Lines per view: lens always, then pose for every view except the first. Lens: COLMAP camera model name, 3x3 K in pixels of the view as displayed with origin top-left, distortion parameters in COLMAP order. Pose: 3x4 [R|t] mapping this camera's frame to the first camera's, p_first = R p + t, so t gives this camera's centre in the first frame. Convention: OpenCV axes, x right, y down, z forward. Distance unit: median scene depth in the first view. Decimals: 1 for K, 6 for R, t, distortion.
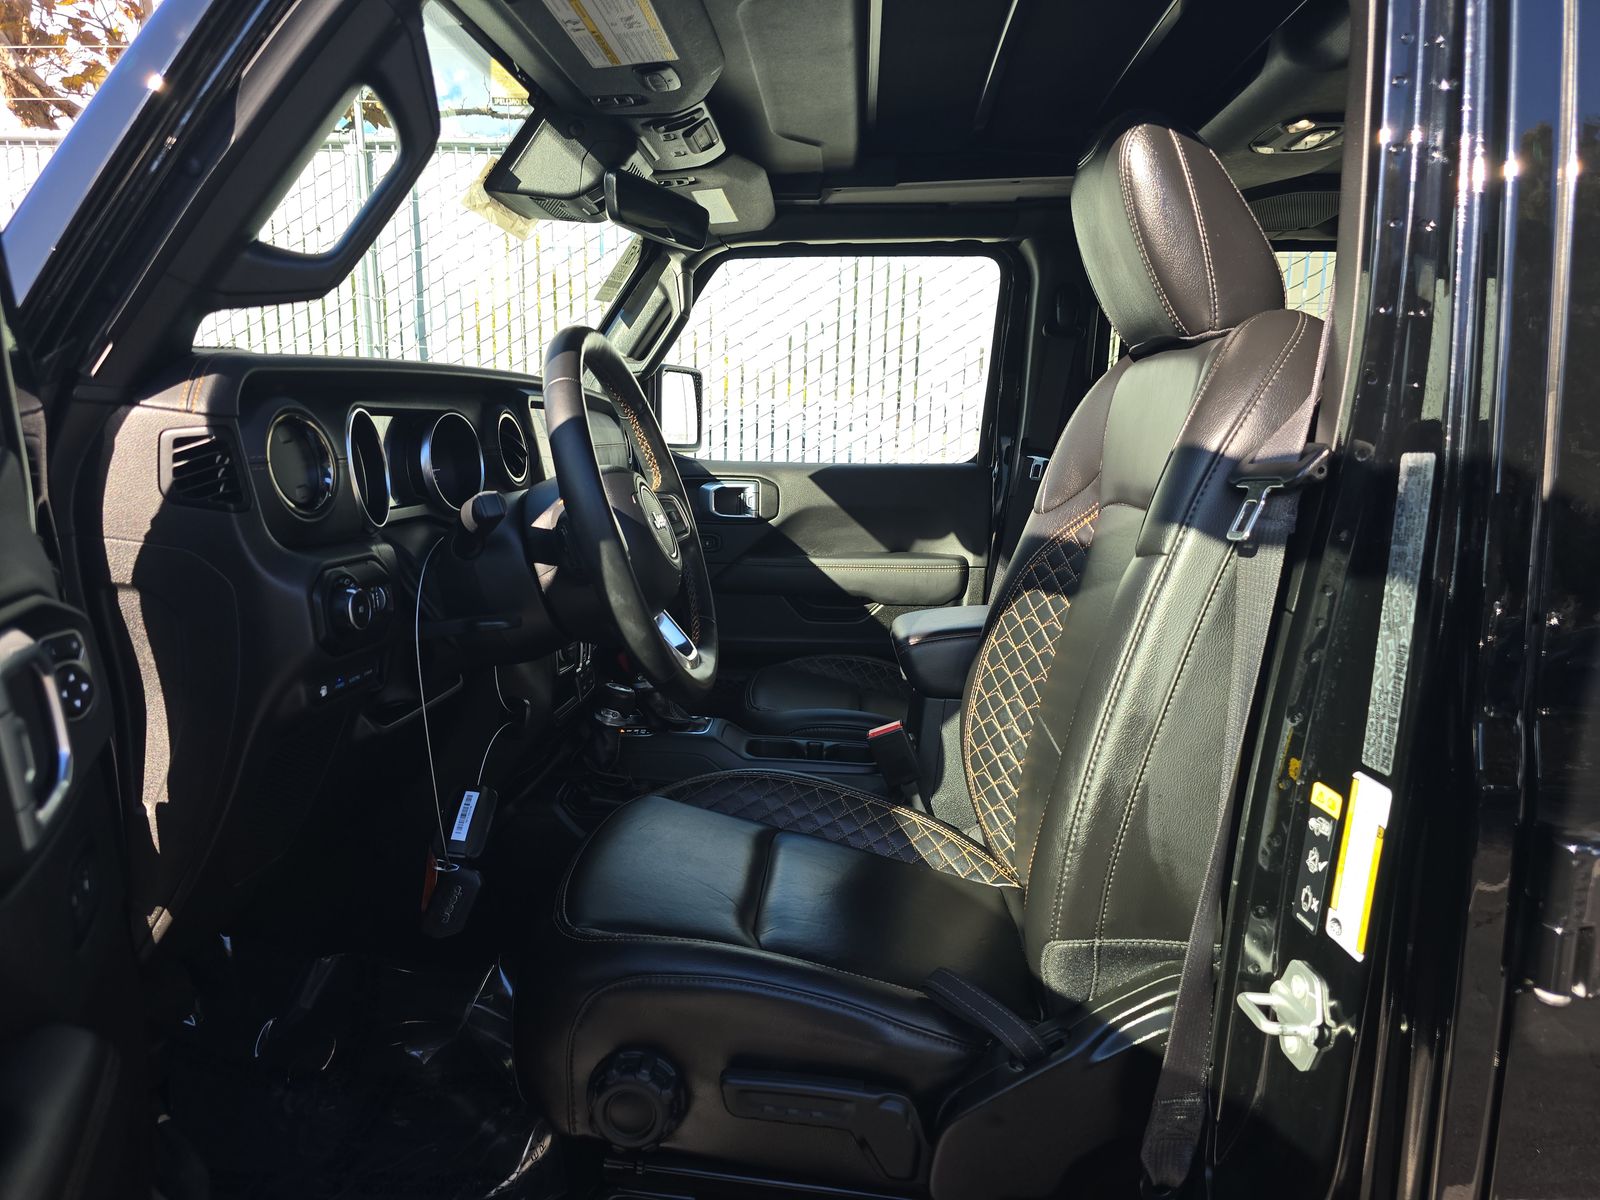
lens RADIAL K [[1075.6, 0, 808.2], [0, 1075.6, 607.6], [0, 0, 1]] dist [0.010444, 0.002512]
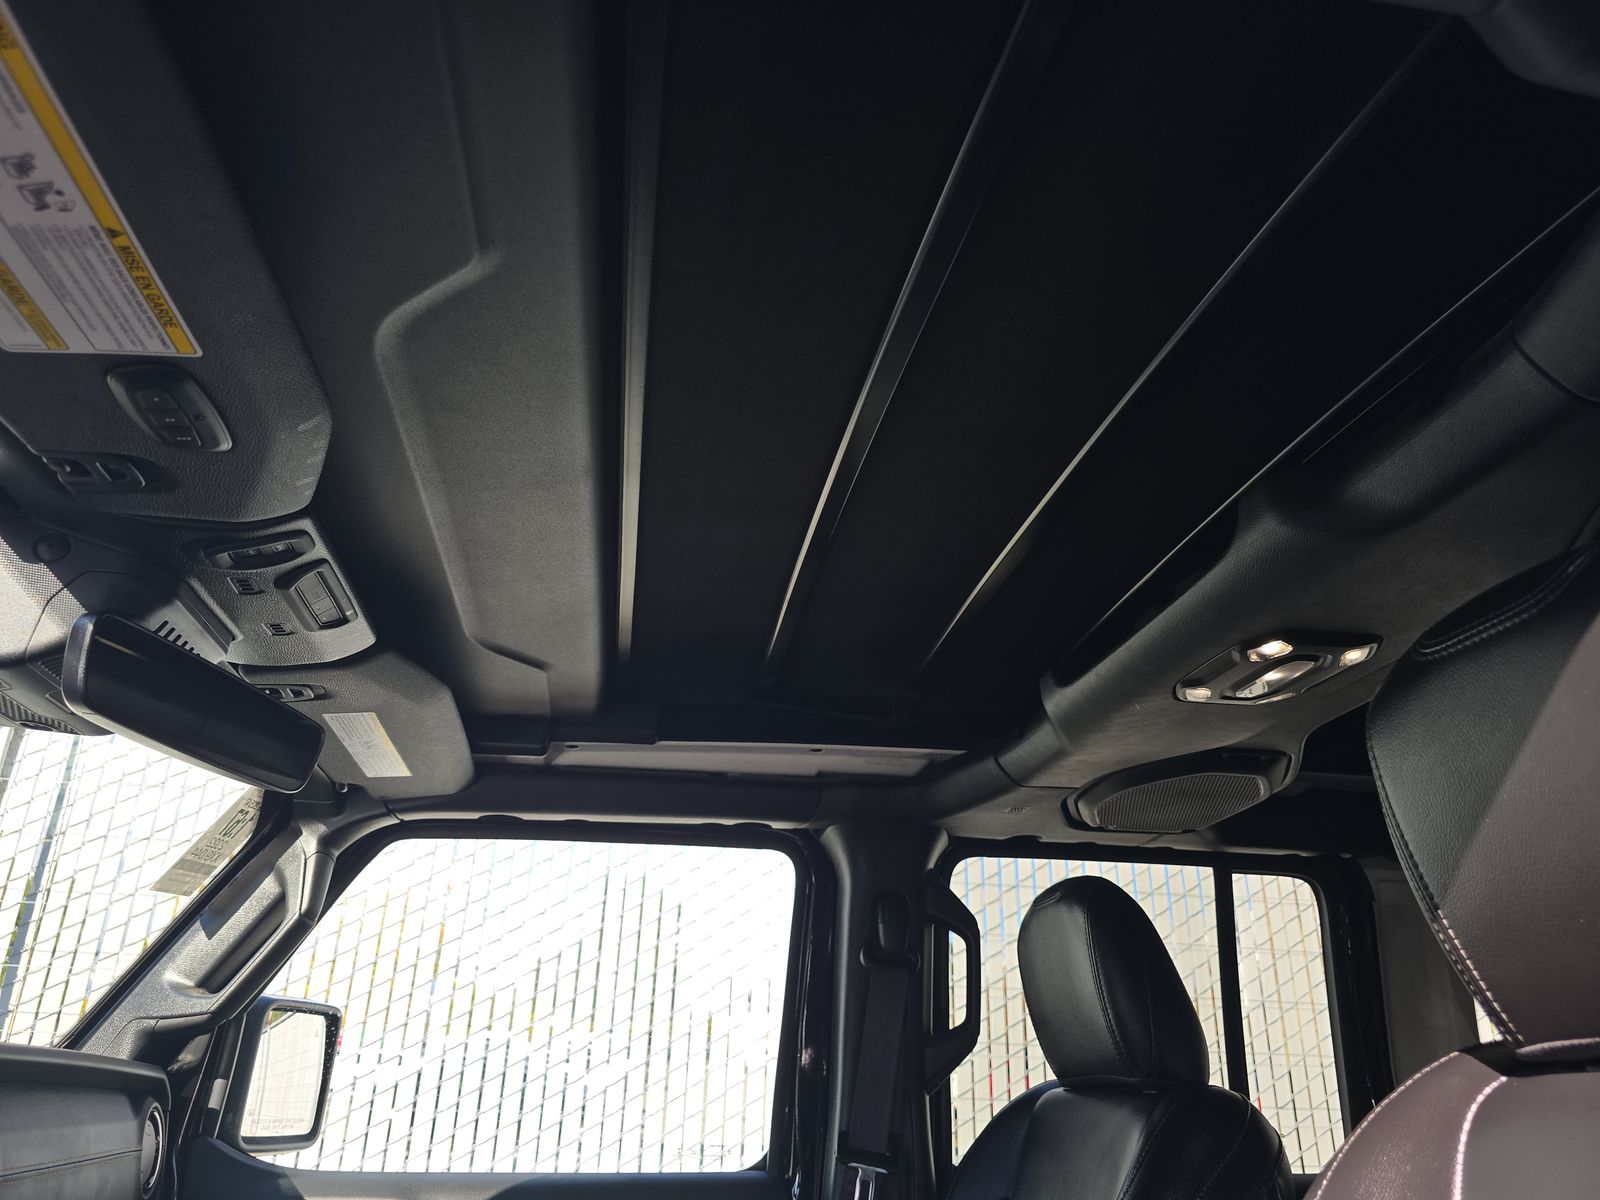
lens RADIAL K [[1075.6, 0, 808.2], [0, 1075.6, 607.6], [0, 0, 1]] dist [0.010444, 0.002512]
pose [[0.976419, 0.086462, 0.197812, 0.030731], [0.033097, 0.845507, -0.532937, -0.083439], [-0.213330, 0.526917, 0.822708, 0.337323]]
